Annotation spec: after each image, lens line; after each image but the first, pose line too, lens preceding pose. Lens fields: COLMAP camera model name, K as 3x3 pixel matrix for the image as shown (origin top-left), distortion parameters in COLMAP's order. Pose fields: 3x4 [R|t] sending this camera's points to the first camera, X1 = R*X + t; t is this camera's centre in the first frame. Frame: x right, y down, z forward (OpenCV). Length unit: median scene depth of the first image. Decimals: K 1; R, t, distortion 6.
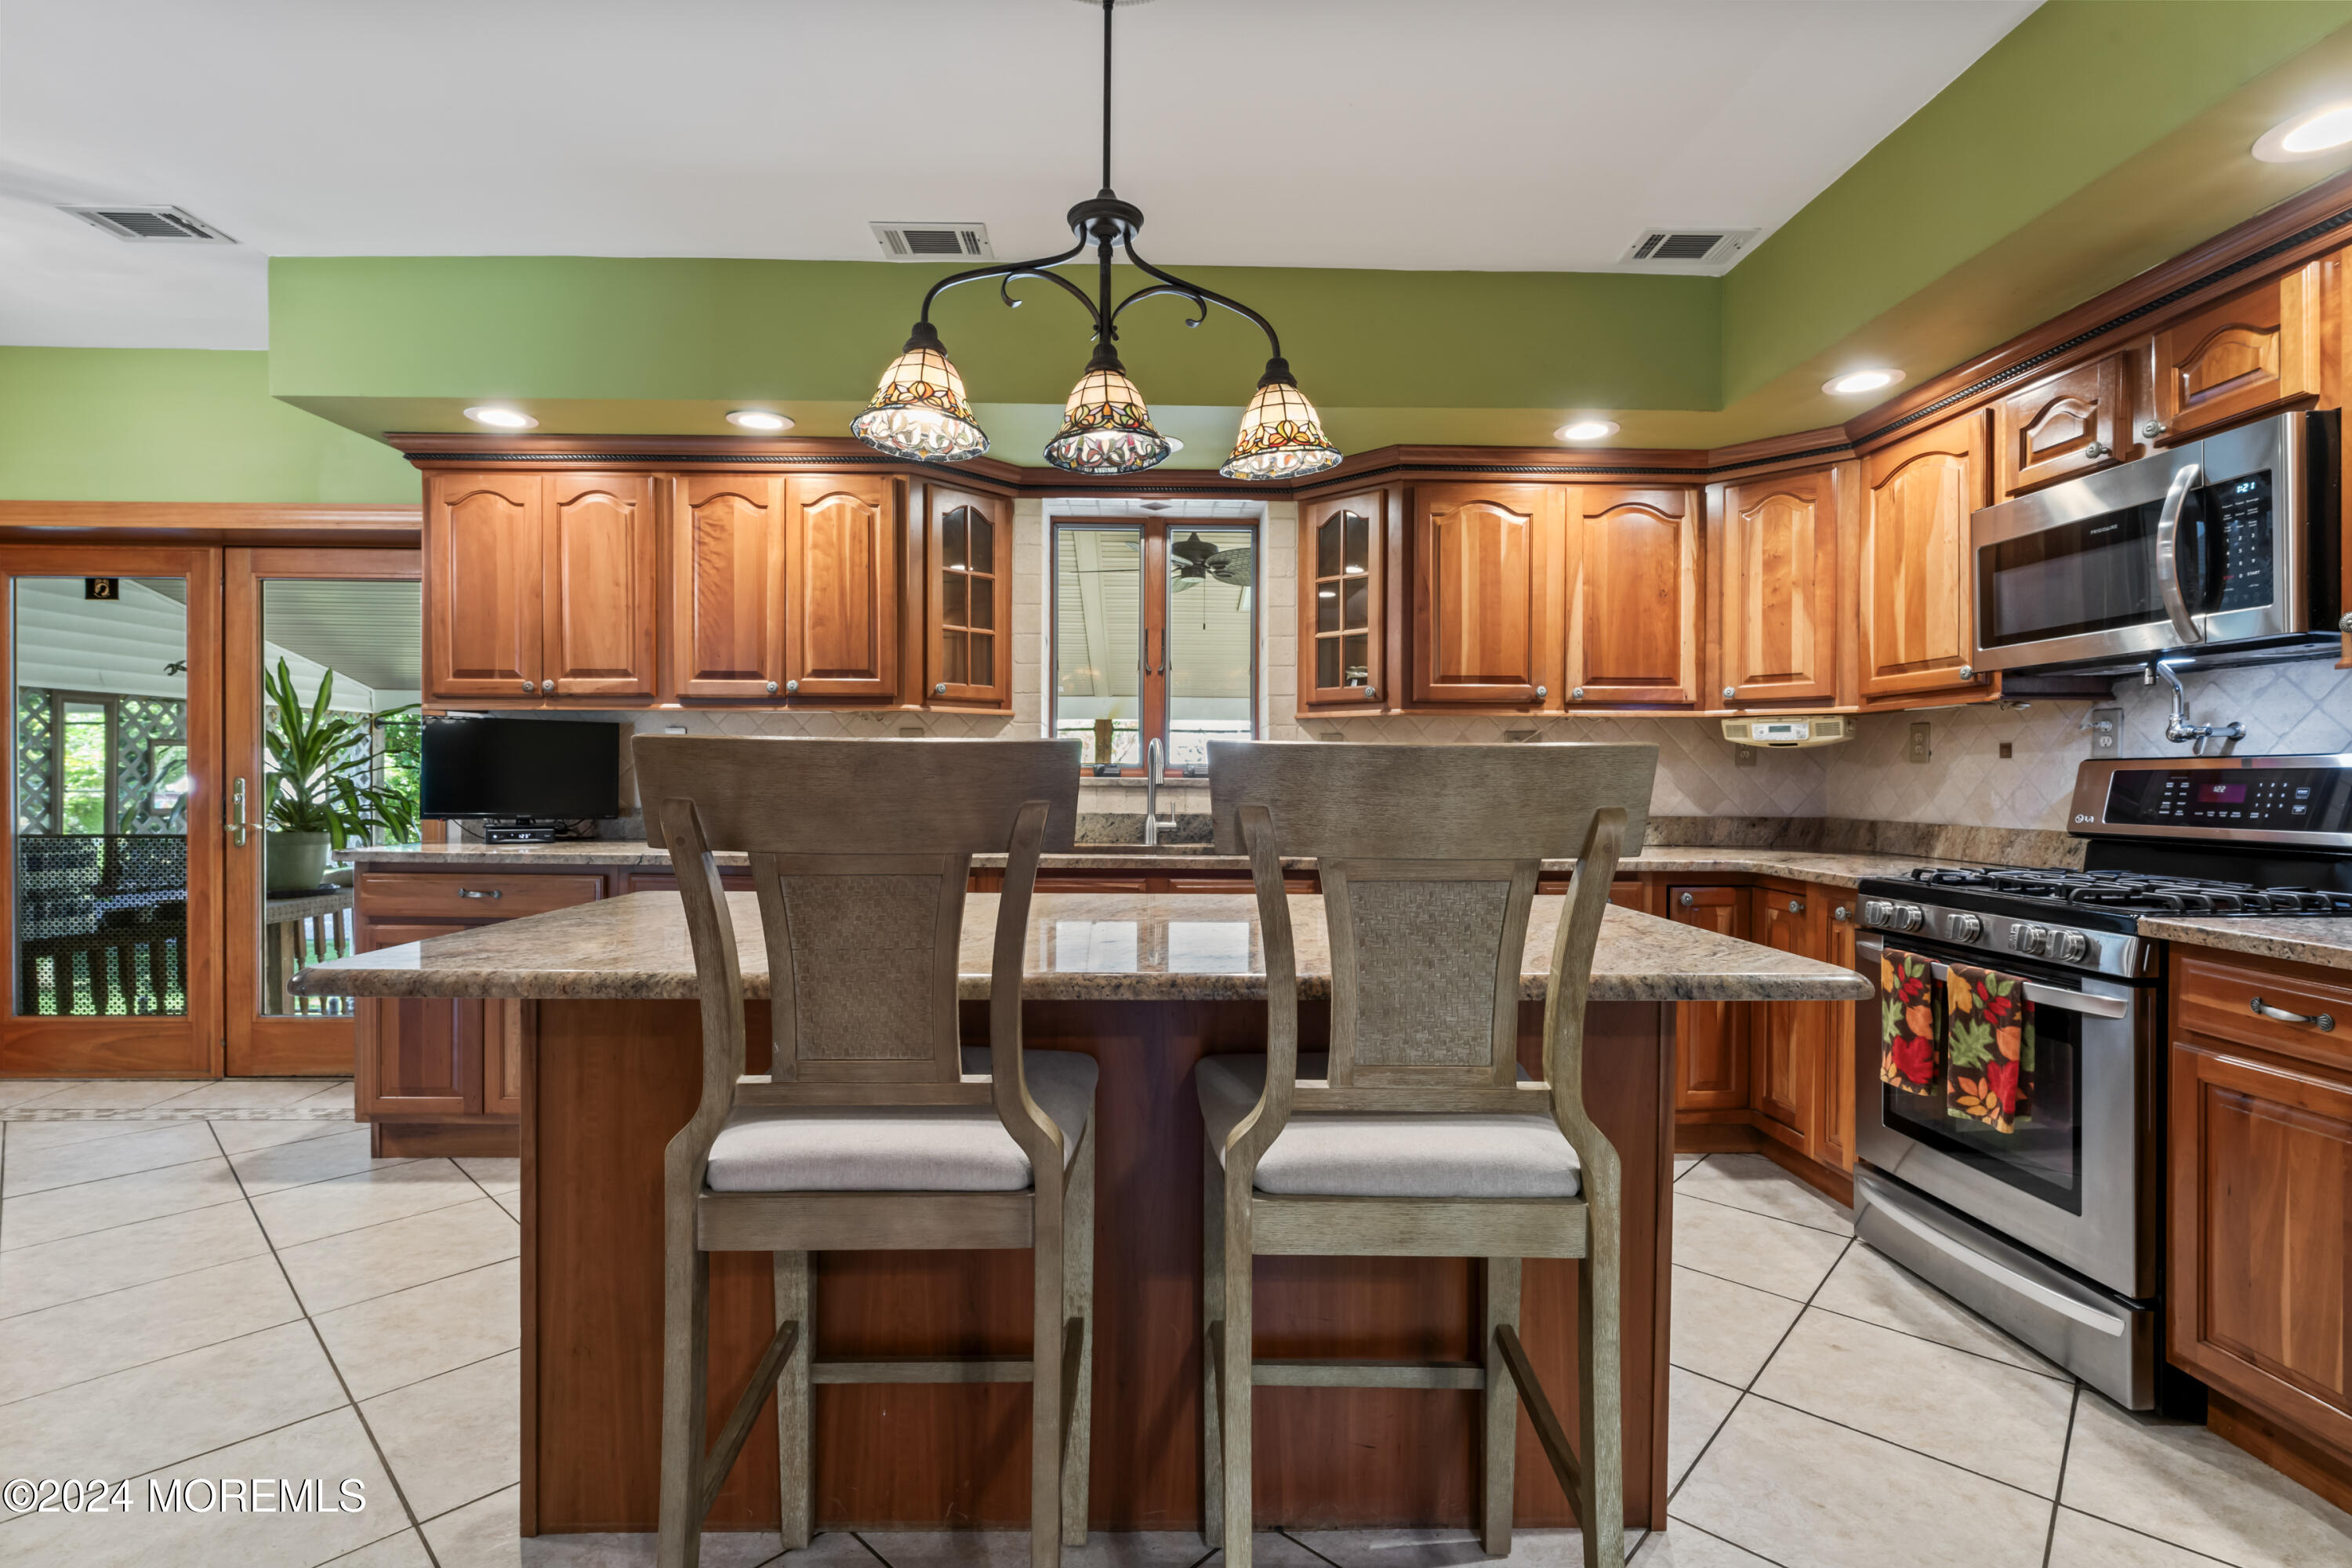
lens RADIAL K [[1084.9, 0, 1176.0], [0, 1084.9, 784.0], [0, 0, 1]] dist [-0.003189, -0.000168]
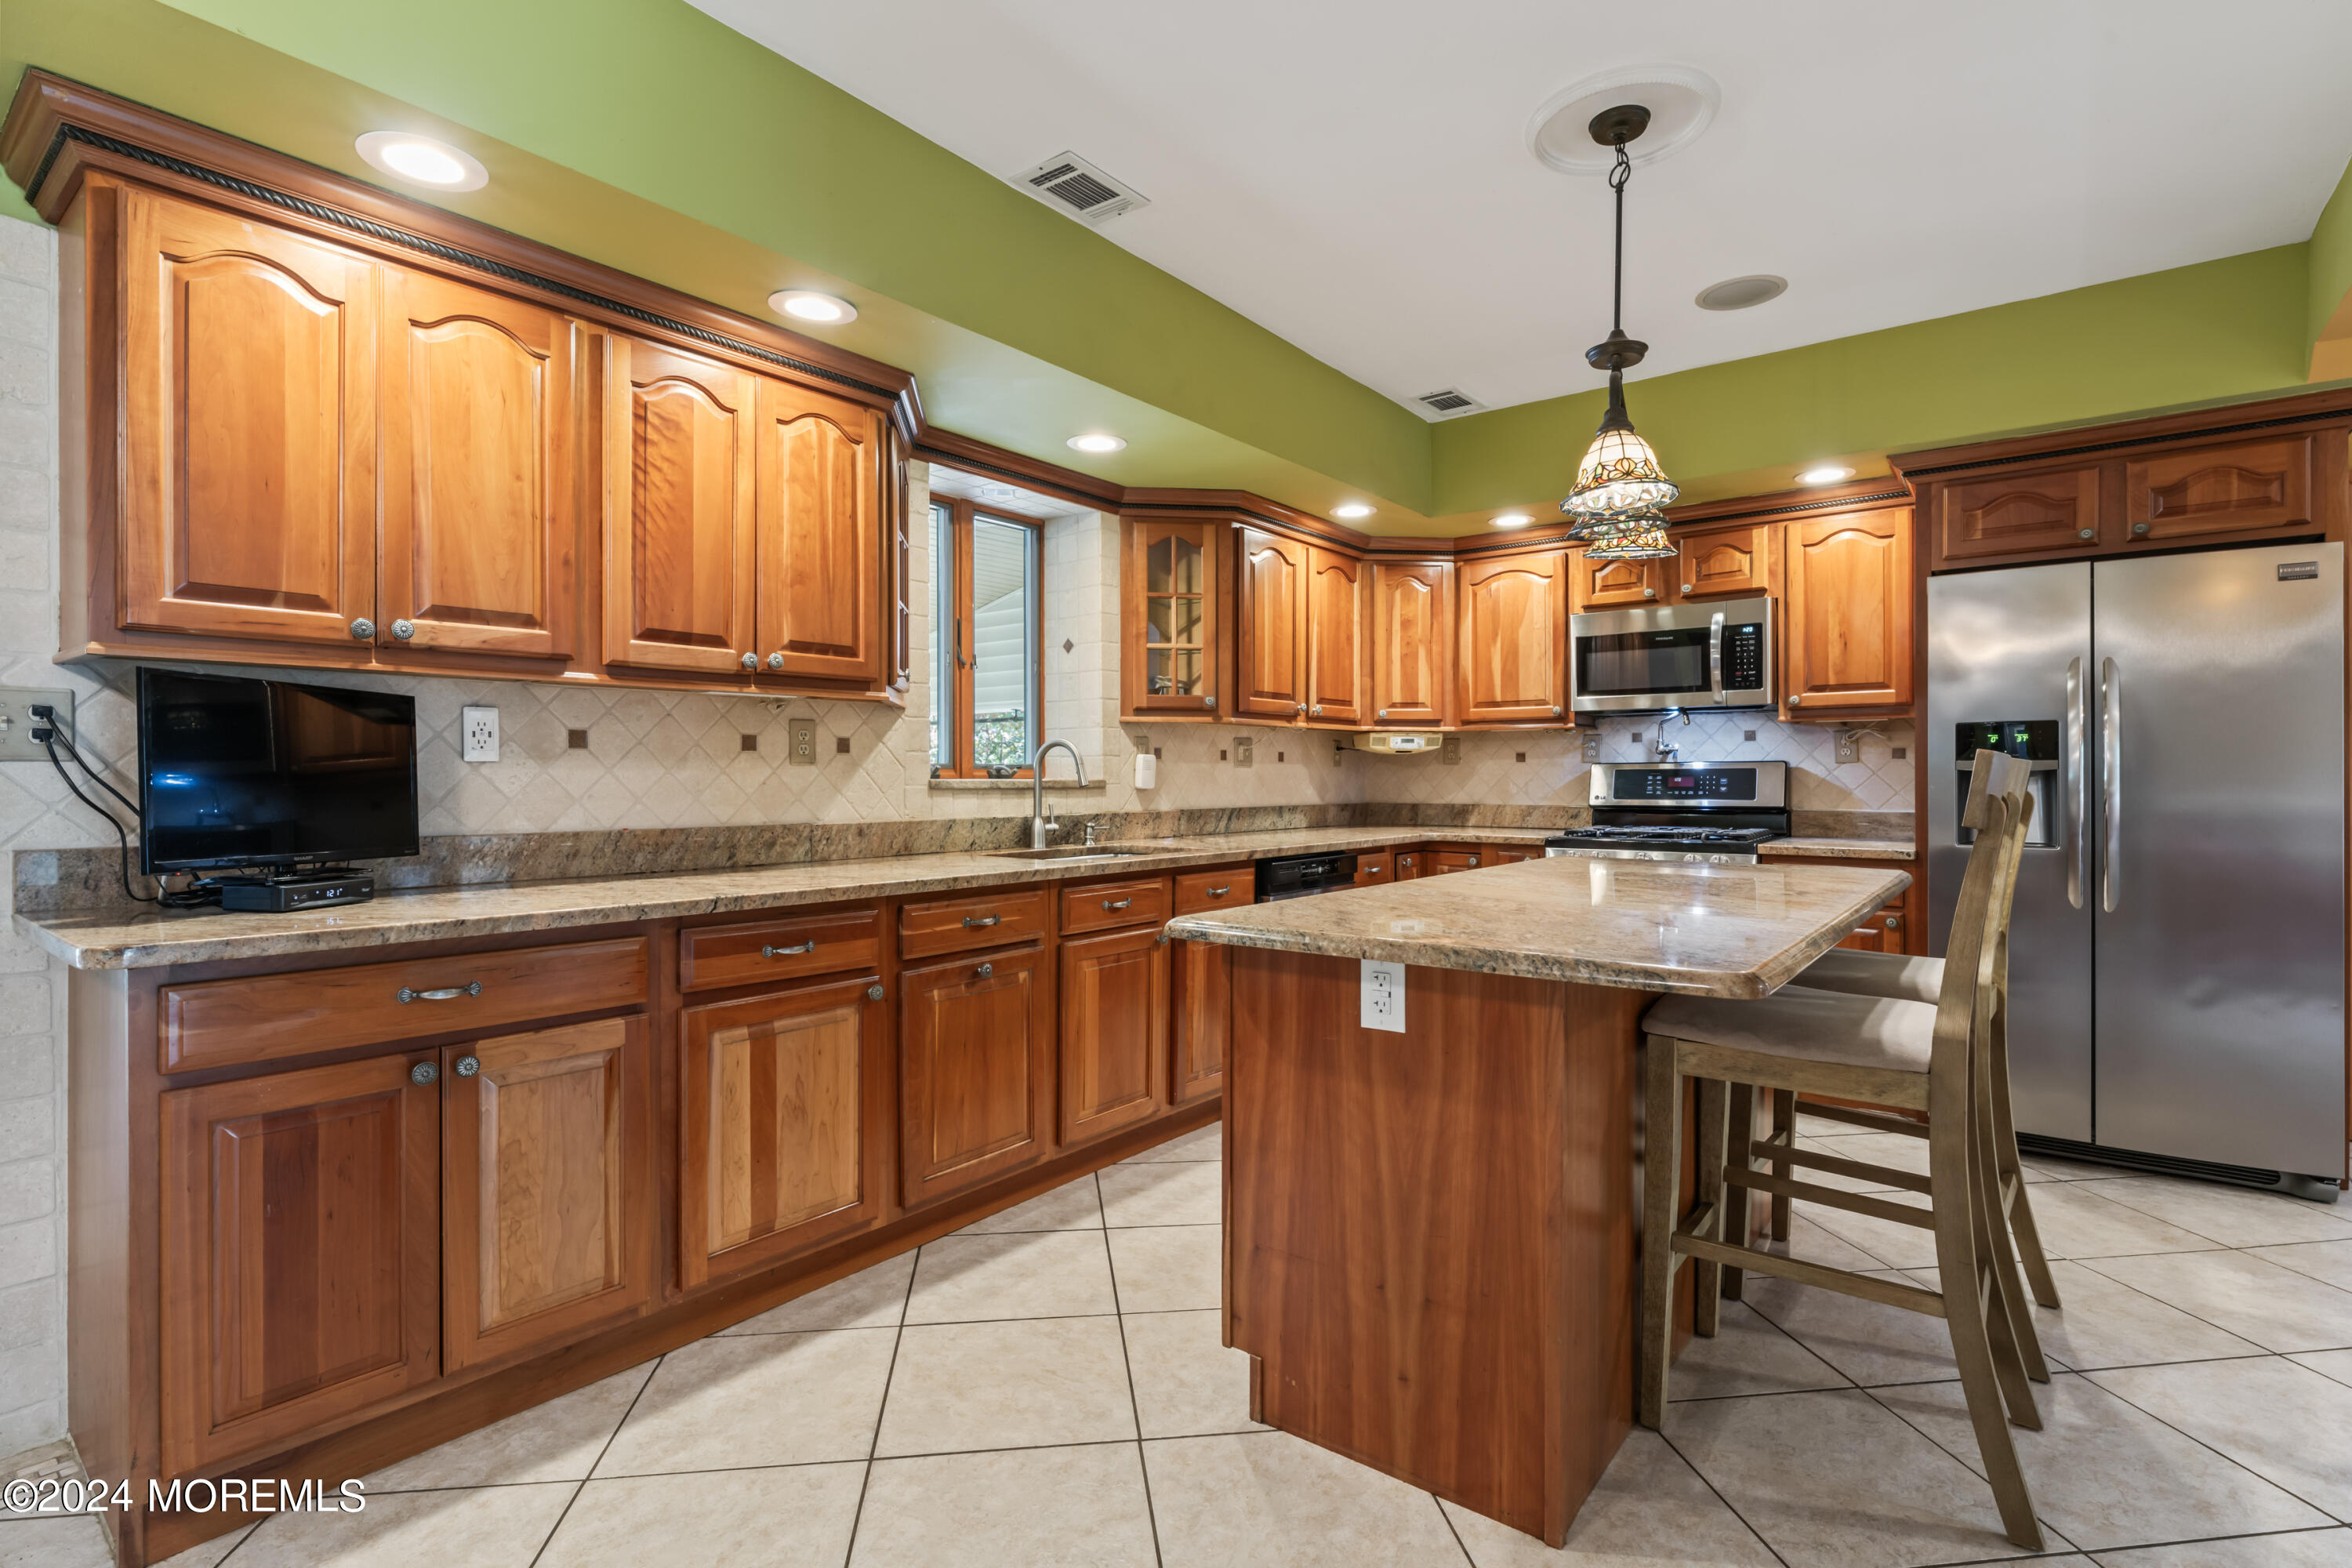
lens RADIAL K [[1116.6, 0, 1176.0], [0, 1116.6, 784.0], [0, 0, 1]] dist [0.000118, 0.000352]
pose [[0.636589, -0.012520, 0.771102, -0.773582], [0.011107, 0.999913, 0.007066, -0.007661], [-0.771123, 0.004067, 0.636673, 0.296660]]
